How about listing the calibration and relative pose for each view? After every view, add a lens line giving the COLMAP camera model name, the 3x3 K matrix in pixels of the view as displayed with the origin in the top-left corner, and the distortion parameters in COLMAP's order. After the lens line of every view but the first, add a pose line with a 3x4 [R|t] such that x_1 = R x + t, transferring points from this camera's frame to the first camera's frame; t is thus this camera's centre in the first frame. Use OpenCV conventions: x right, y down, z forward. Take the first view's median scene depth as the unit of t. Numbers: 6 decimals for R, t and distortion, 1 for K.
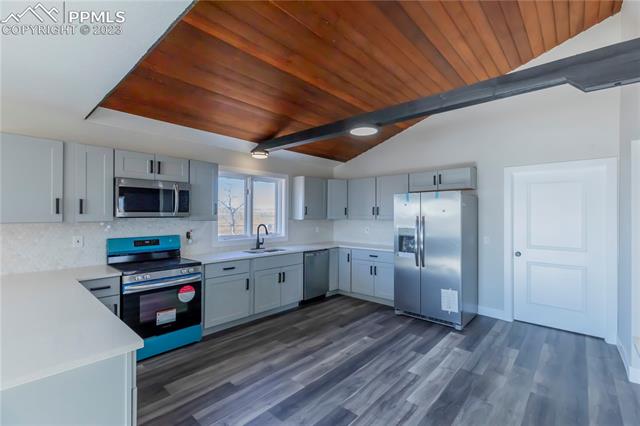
lens RADIAL K [[280.2, 0, 320.0], [0, 280.2, 213.0], [0, 0, 1]] dist [0.002369, 0.000130]
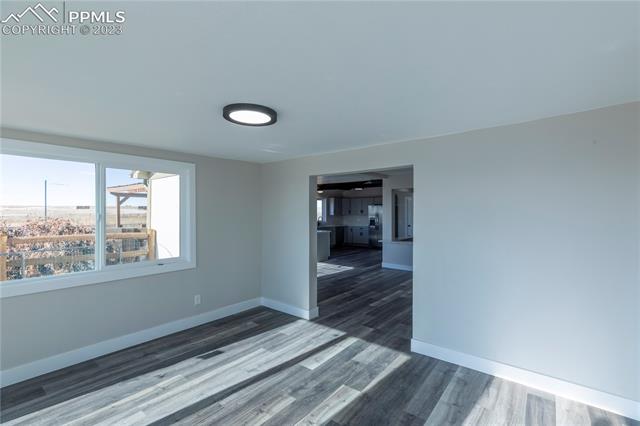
lens RADIAL K [[280.2, 0, 320.0], [0, 280.2, 213.0], [0, 0, 1]] dist [0.002369, 0.000130]
pose [[0.994630, -0.002127, 0.103469, -0.627331], [0.001281, 0.999965, 0.008247, -0.023013], [-0.103483, -0.008070, 0.994599, -2.134010]]
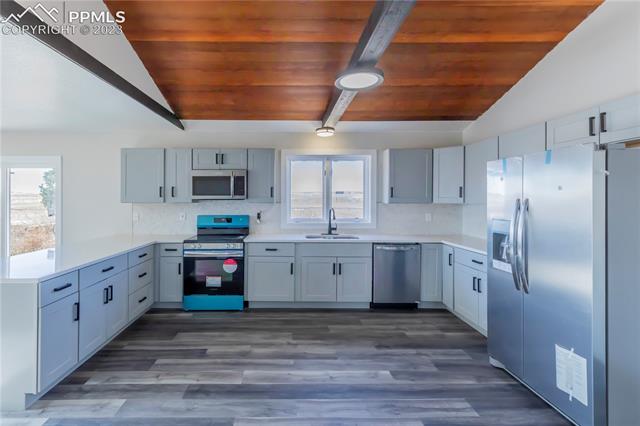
lens RADIAL K [[295.2, 0, 288.1], [0, 295.2, 197.2], [0, 0, 1]] dist [0.002020, 0.000087]
pose [[0.685166, -0.004687, -0.728372, 0.501696], [0.005895, 0.999982, -0.000889, 0.006716], [0.728363, -0.003685, 0.685181, 0.298732]]
